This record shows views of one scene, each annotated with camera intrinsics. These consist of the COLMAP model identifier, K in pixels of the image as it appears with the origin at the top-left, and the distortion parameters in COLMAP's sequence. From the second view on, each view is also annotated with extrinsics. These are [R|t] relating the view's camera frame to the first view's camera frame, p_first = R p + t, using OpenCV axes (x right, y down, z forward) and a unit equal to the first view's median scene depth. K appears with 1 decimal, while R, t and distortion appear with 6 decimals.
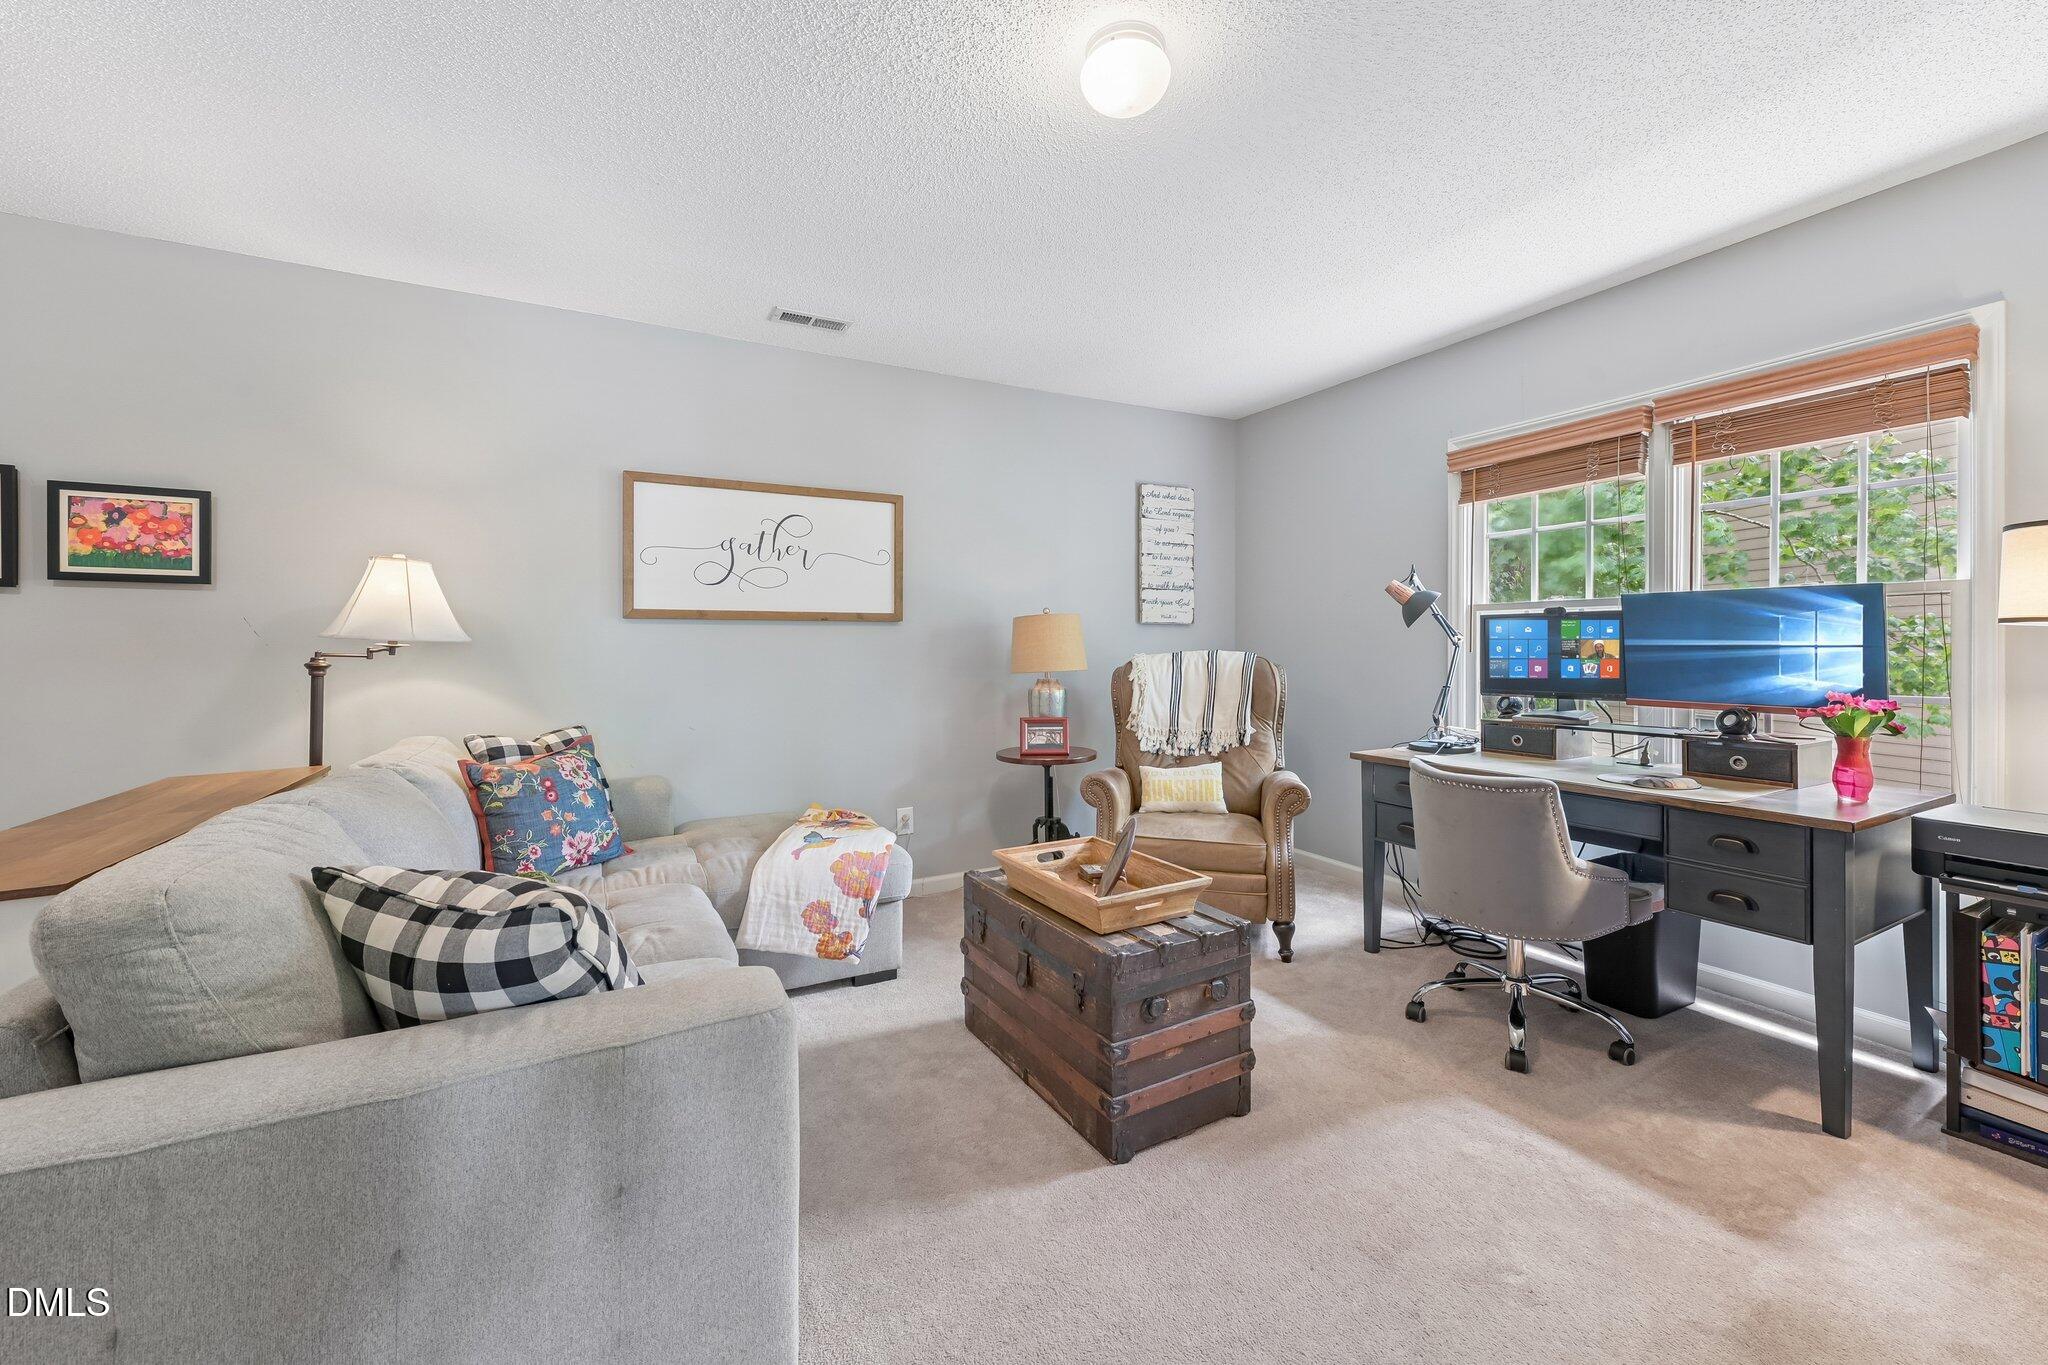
lens RADIAL K [[819.8, 0, 1024.9], [0, 819.8, 642.7], [0, 0, 1]] dist [-0.000613, -0.000154]
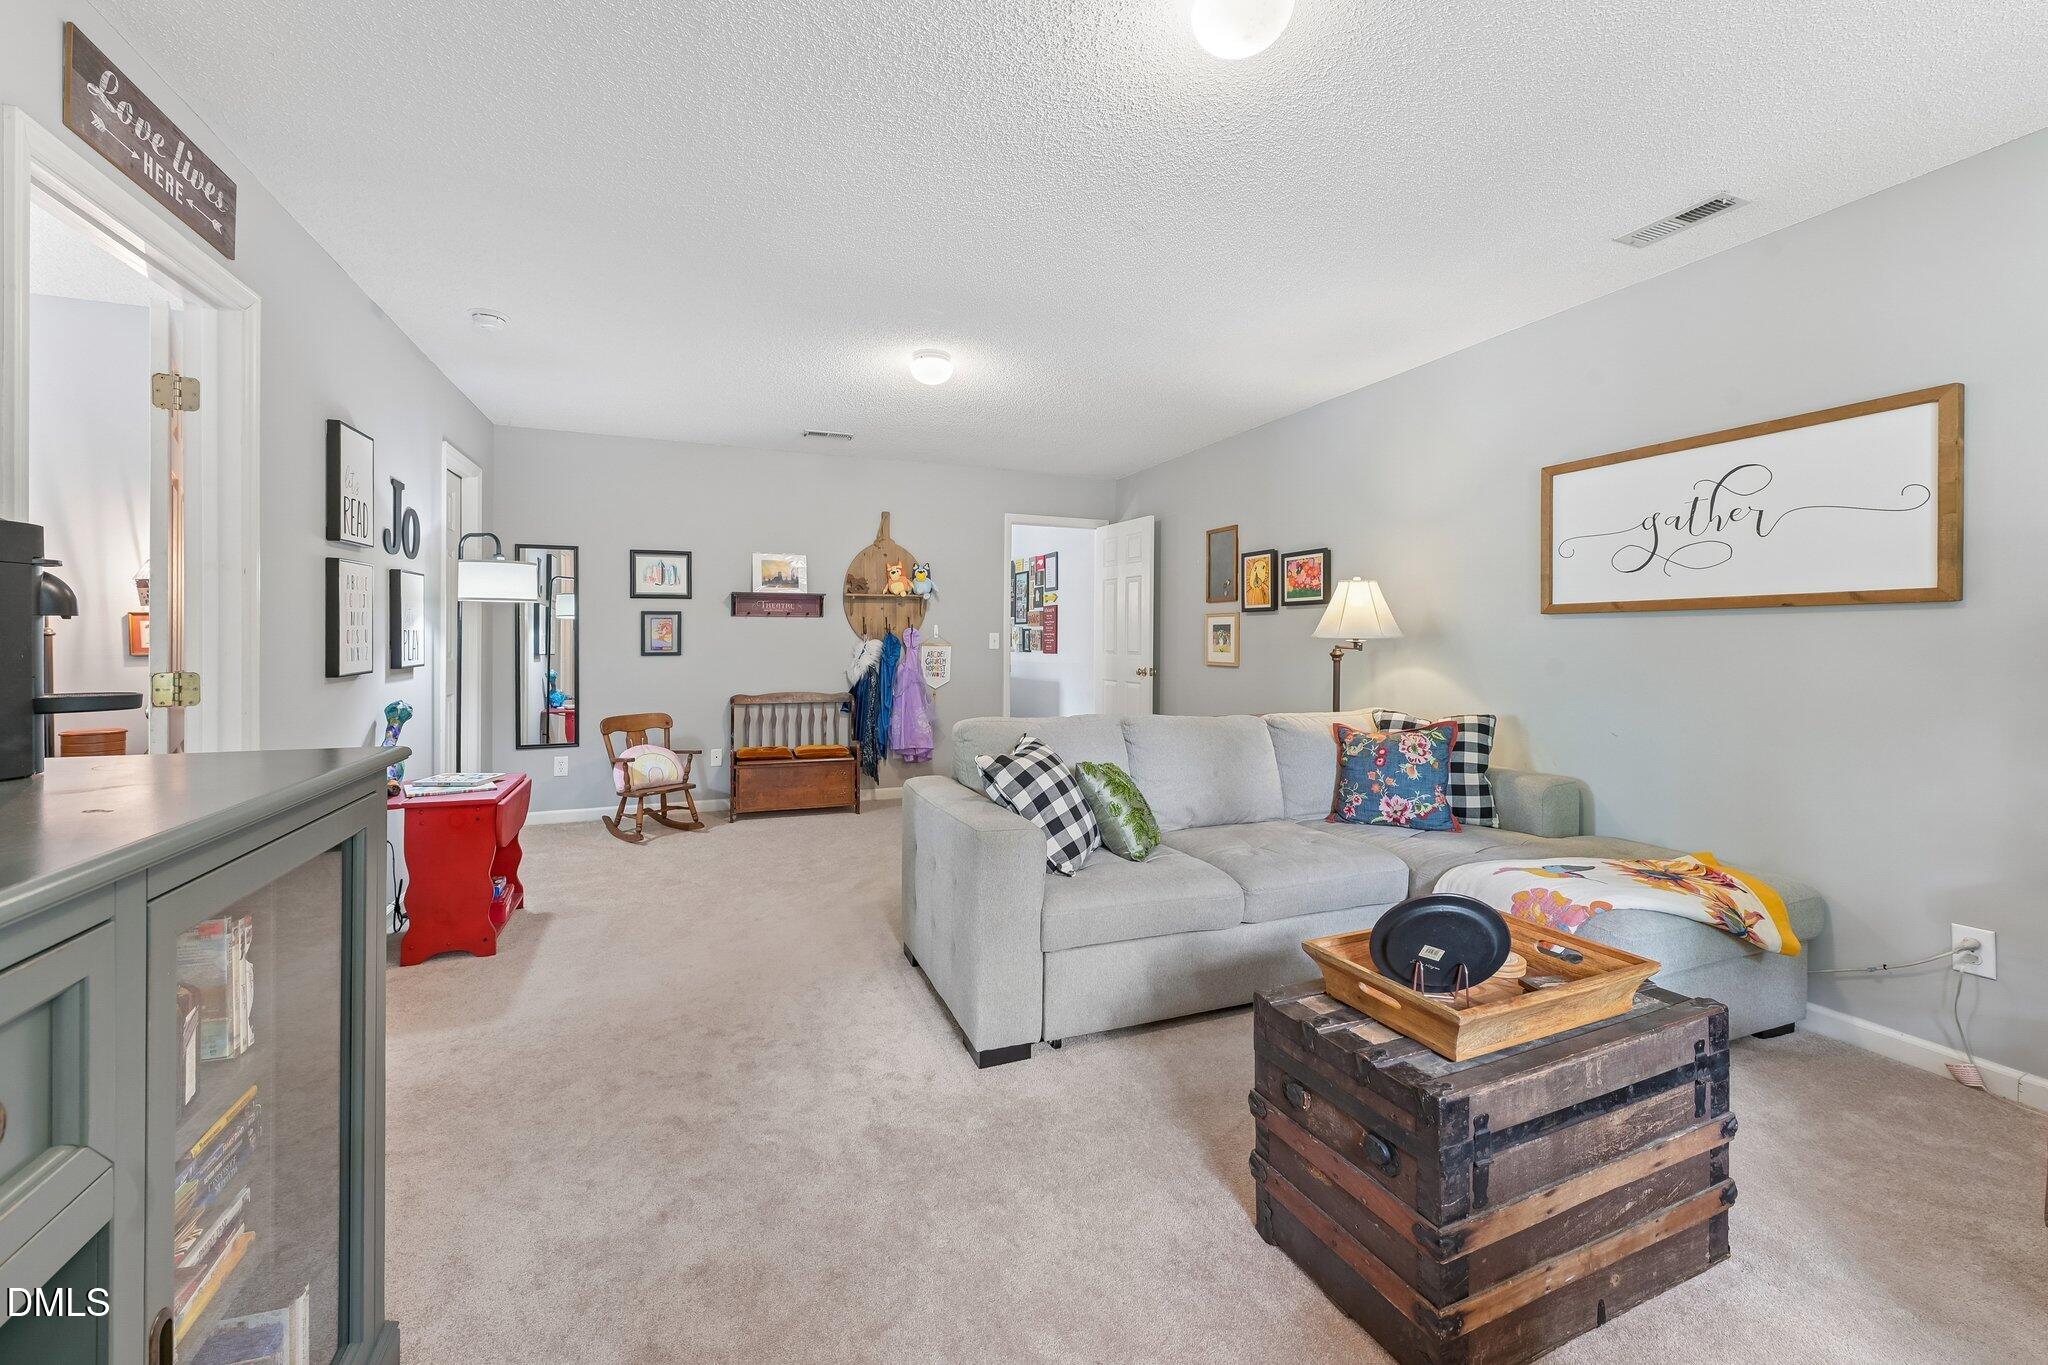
lens RADIAL K [[793.4, 0, 1024.1], [0, 793.4, 638.5], [0, 0, 1]] dist [0.000088, -0.000056]
pose [[-0.099611, -0.003859, -0.995019, 0.609879], [-0.000324, 0.999993, -0.003846, 0.003976], [0.995026, -0.000061, -0.099611, 0.520261]]
